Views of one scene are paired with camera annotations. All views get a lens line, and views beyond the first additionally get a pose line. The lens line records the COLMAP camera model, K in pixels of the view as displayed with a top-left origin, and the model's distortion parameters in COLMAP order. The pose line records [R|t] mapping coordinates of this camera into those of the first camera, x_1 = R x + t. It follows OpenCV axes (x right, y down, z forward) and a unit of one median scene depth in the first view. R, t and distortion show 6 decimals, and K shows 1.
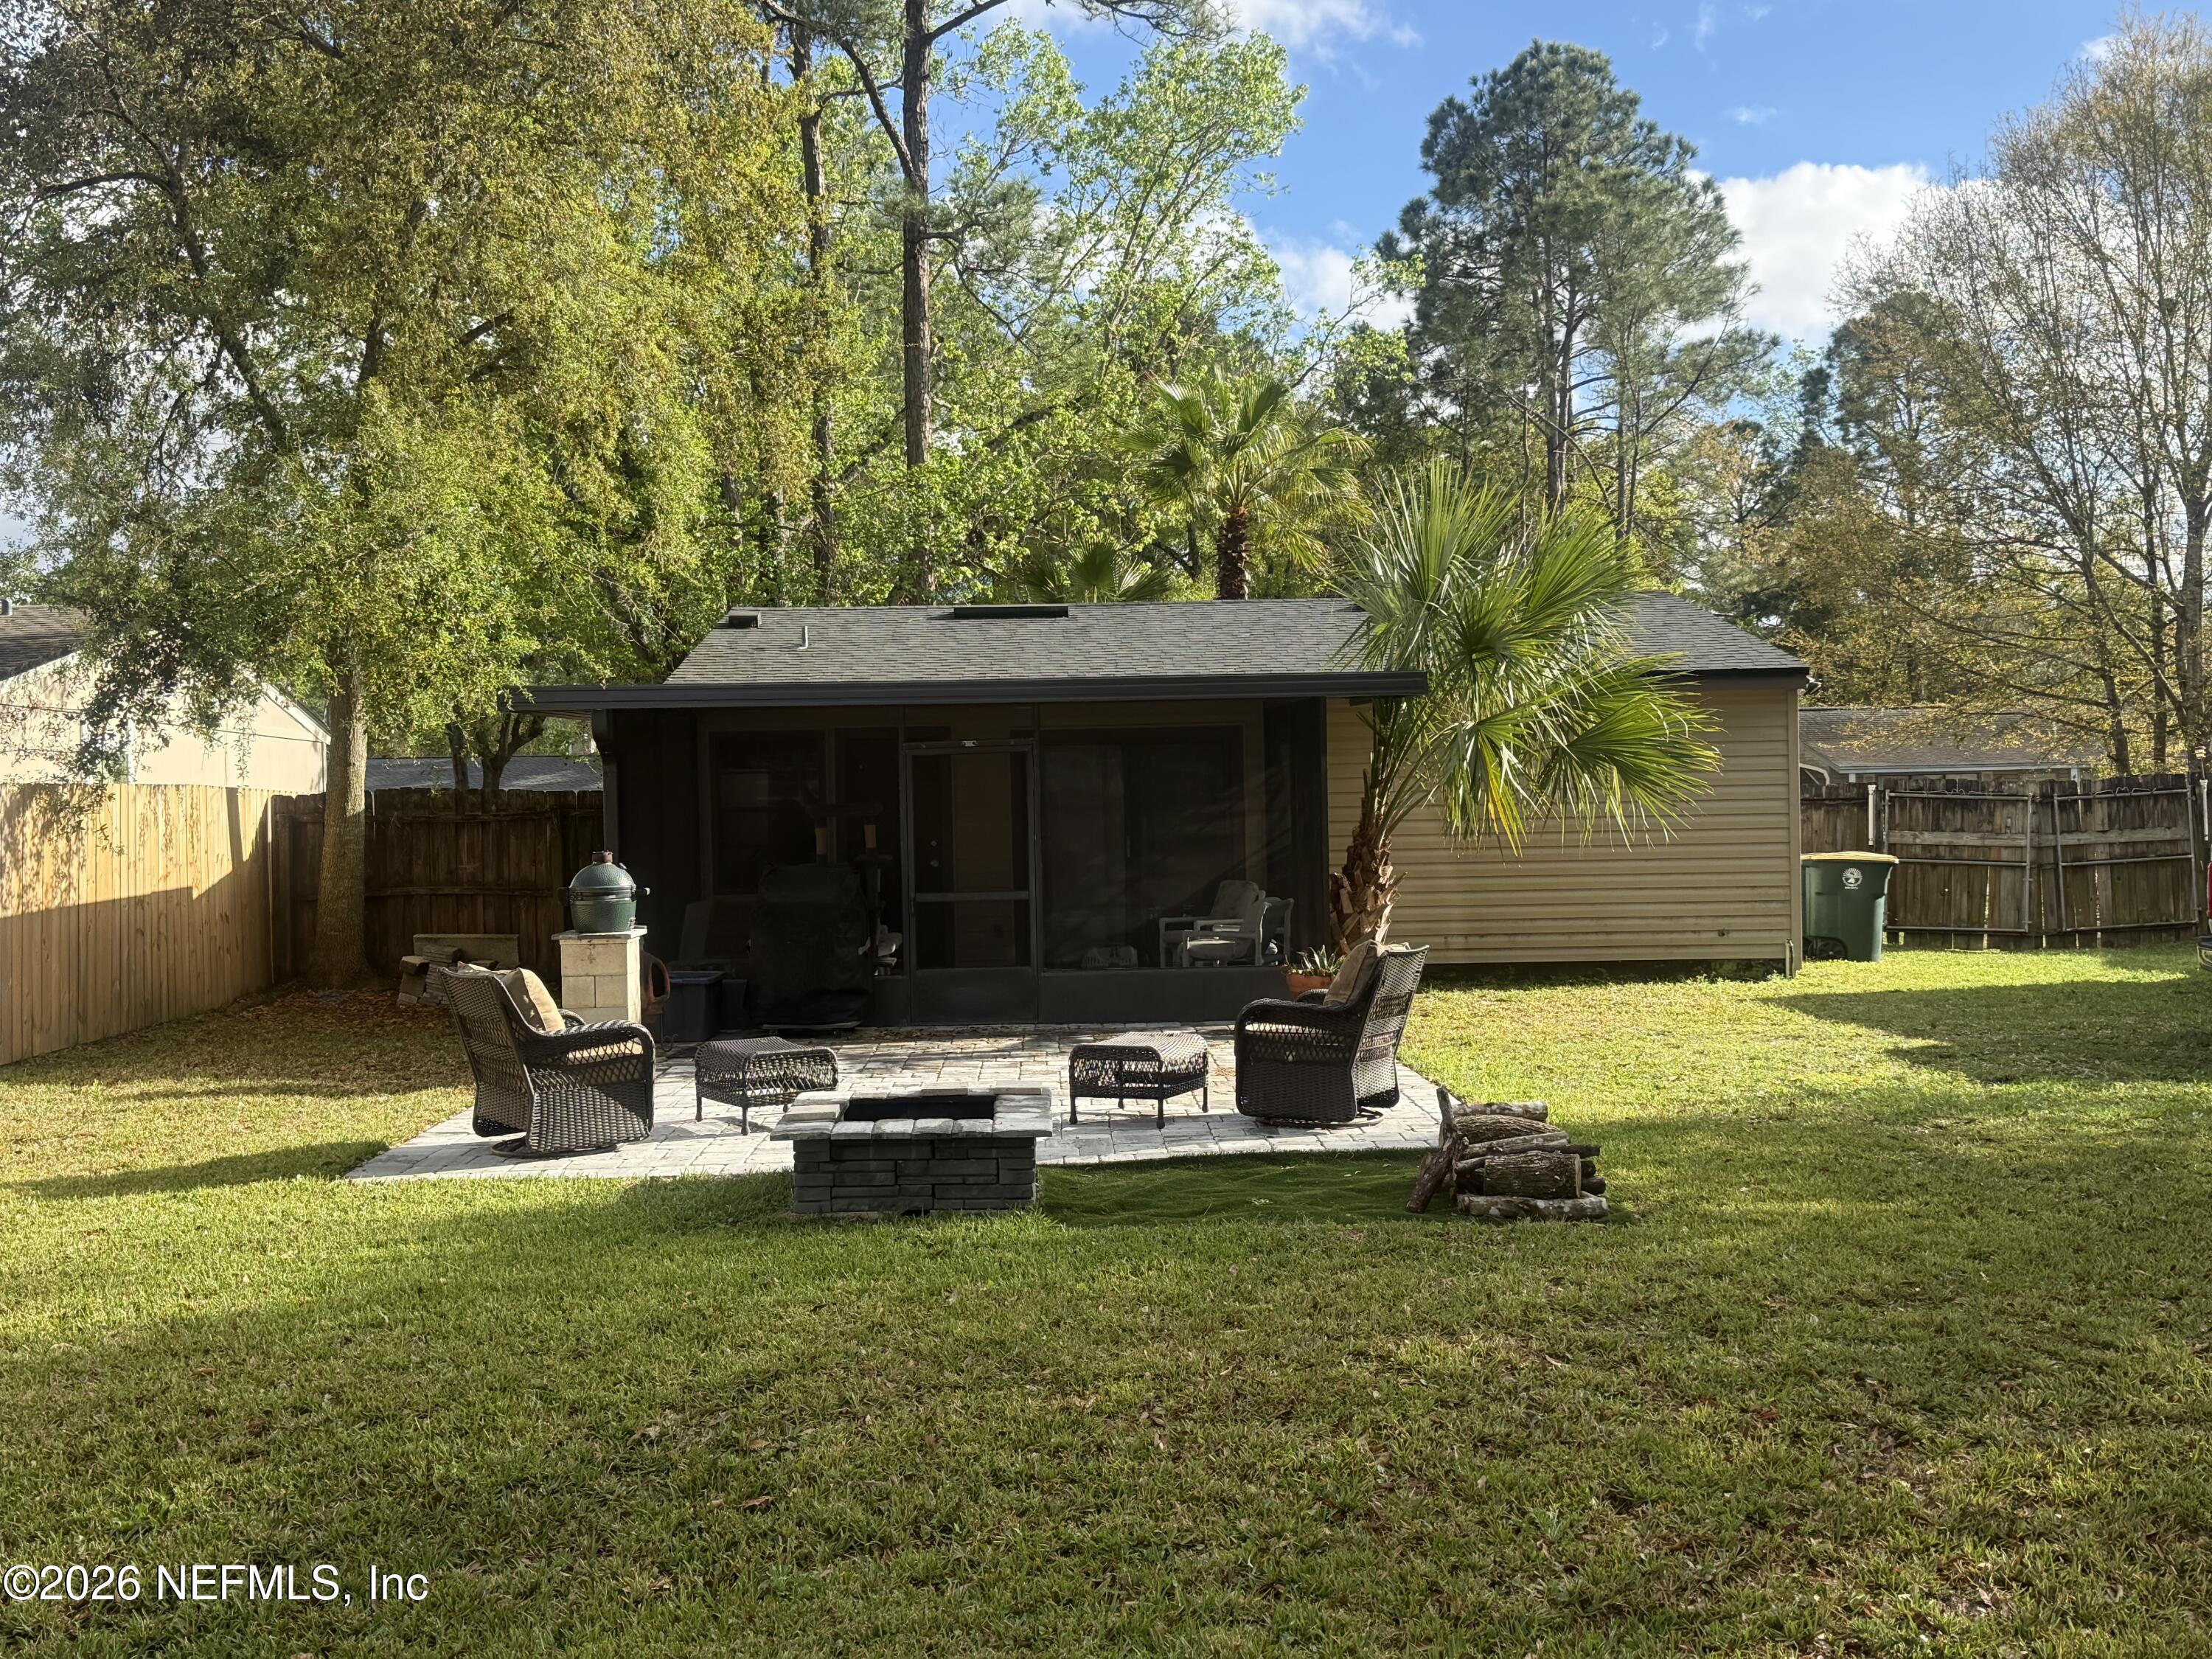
lens RADIAL K [[2336.7, 0, 1106.0], [0, 2336.7, 829.5], [0, 0, 1]] dist [0.026130, 0.016034]
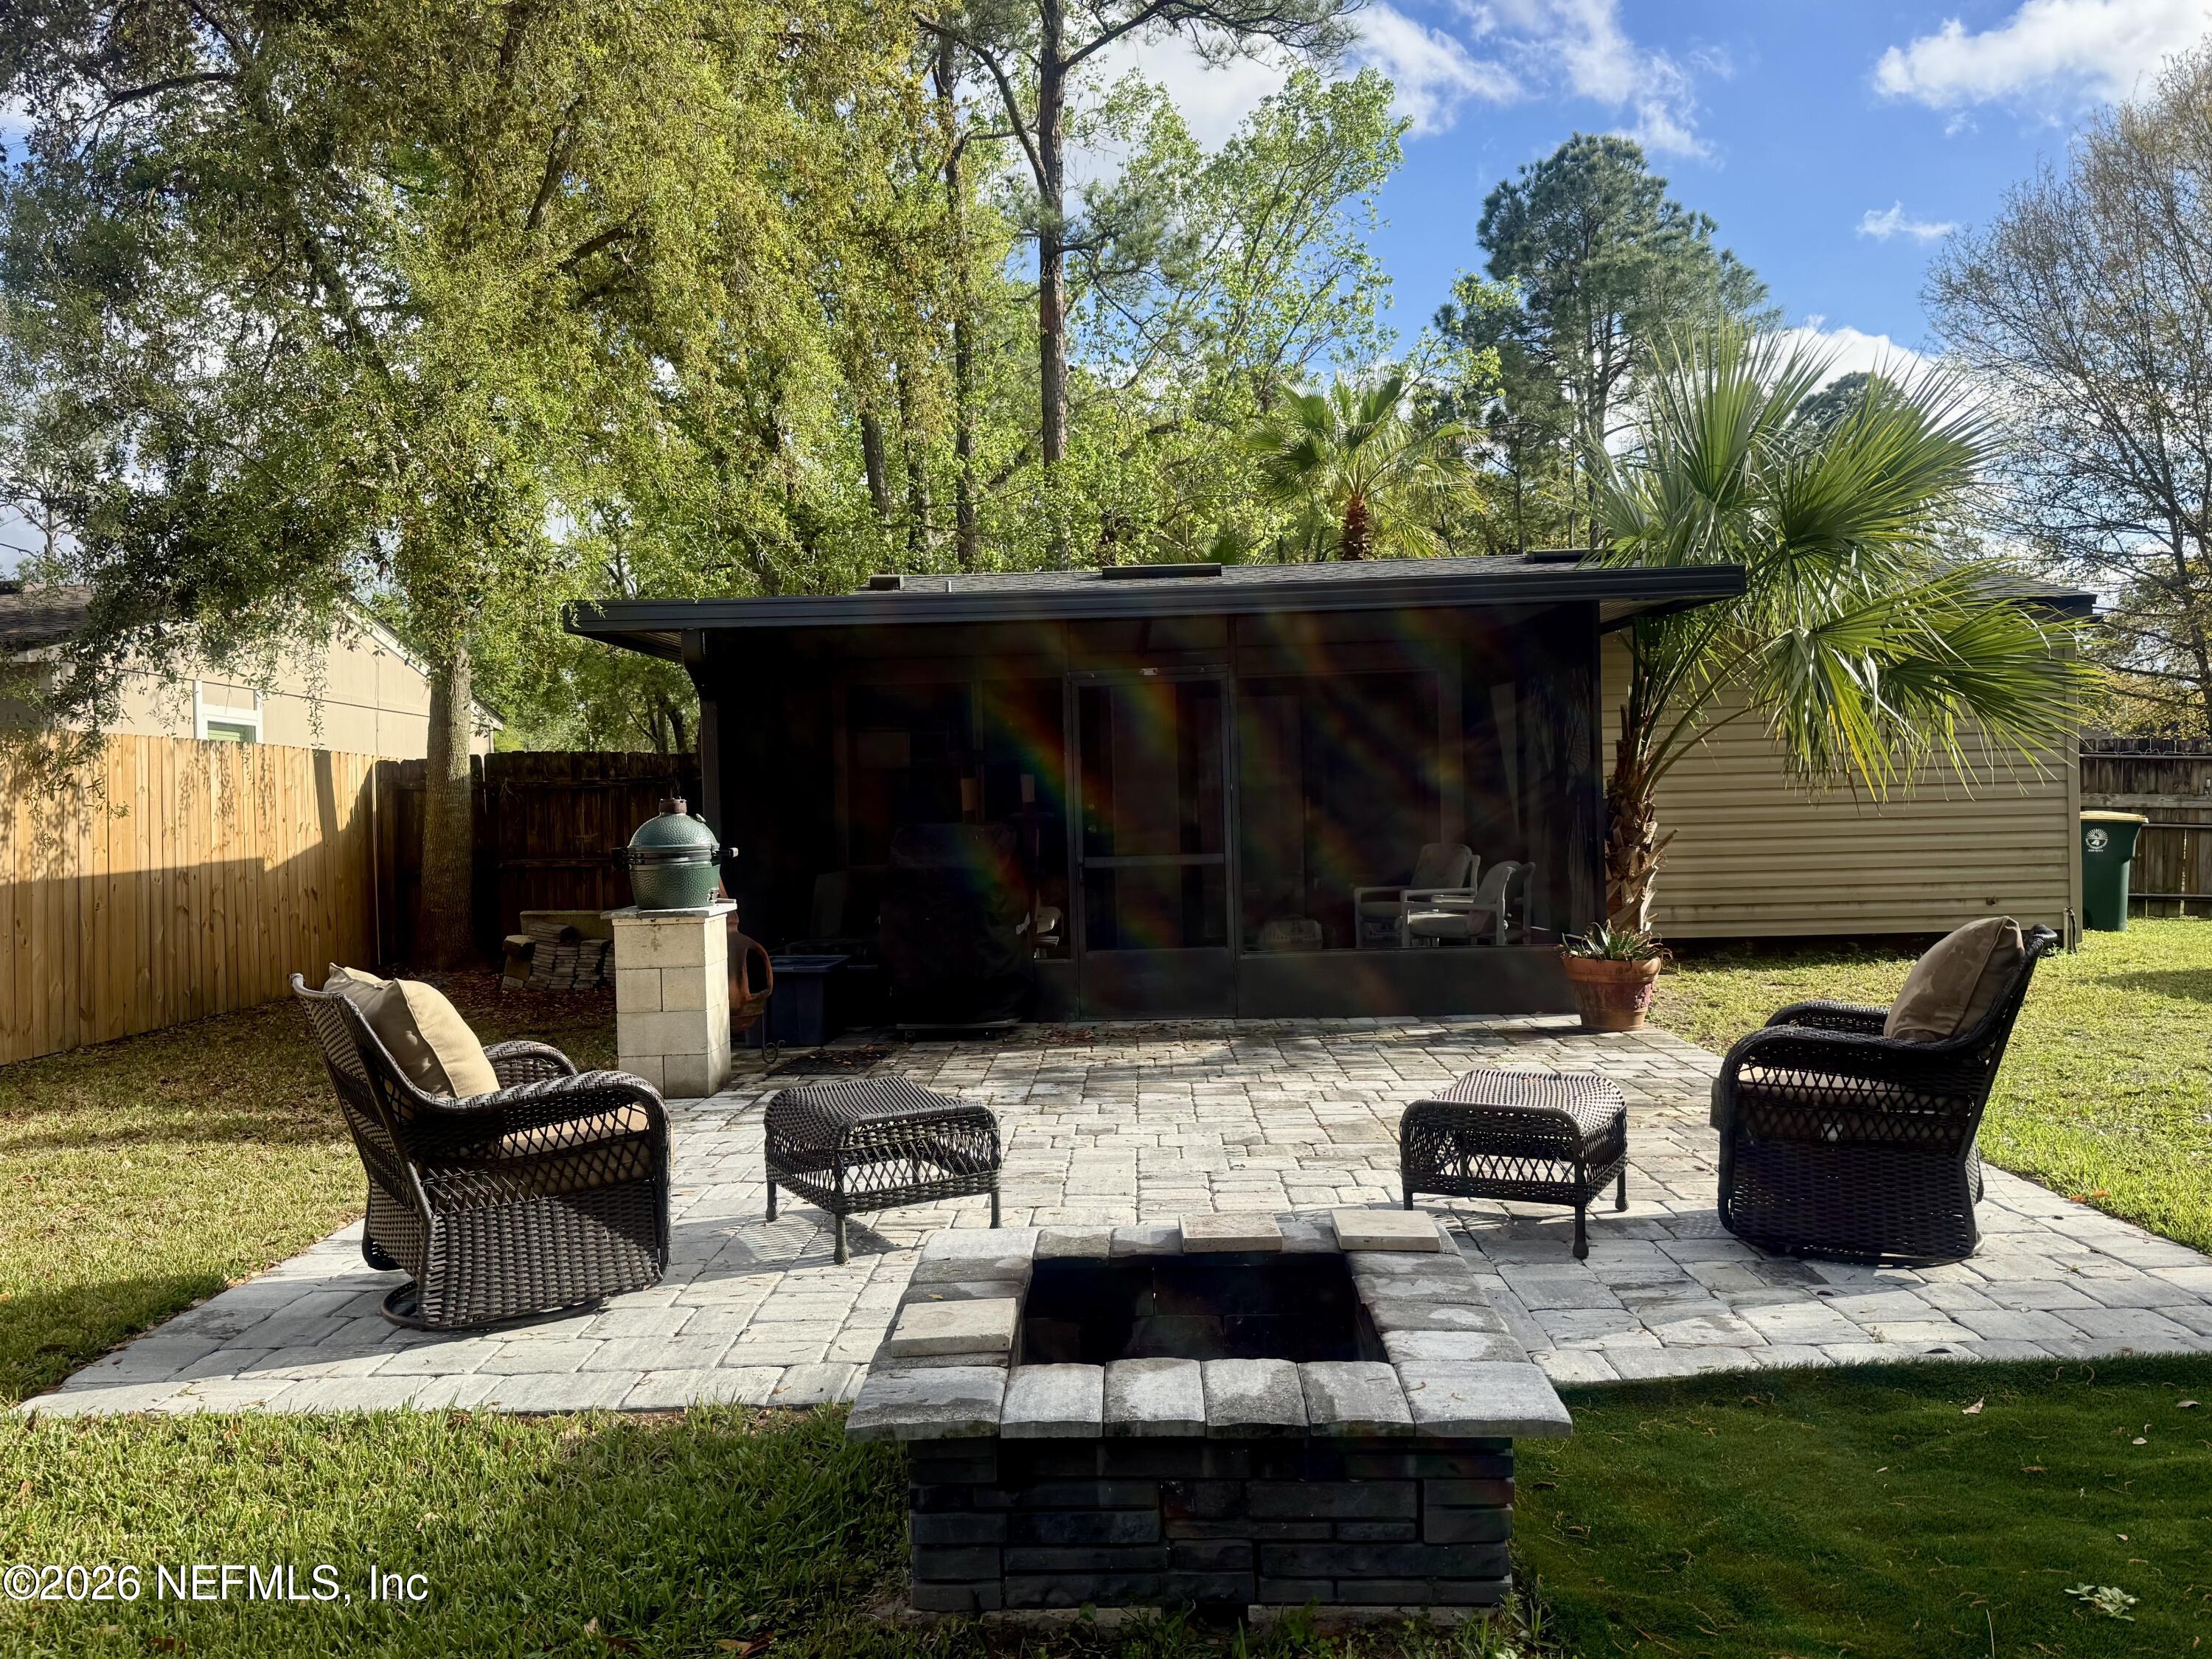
lens RADIAL K [[1742.7, 0, 1106.0], [0, 1742.7, 829.5], [0, 0, 1]] dist [-0.002262, -0.003474]
pose [[0.999114, -0.007243, -0.041469, -0.042952], [0.007287, 0.999973, 0.000915, 0.015019], [0.041461, -0.001216, 0.999139, 0.349512]]
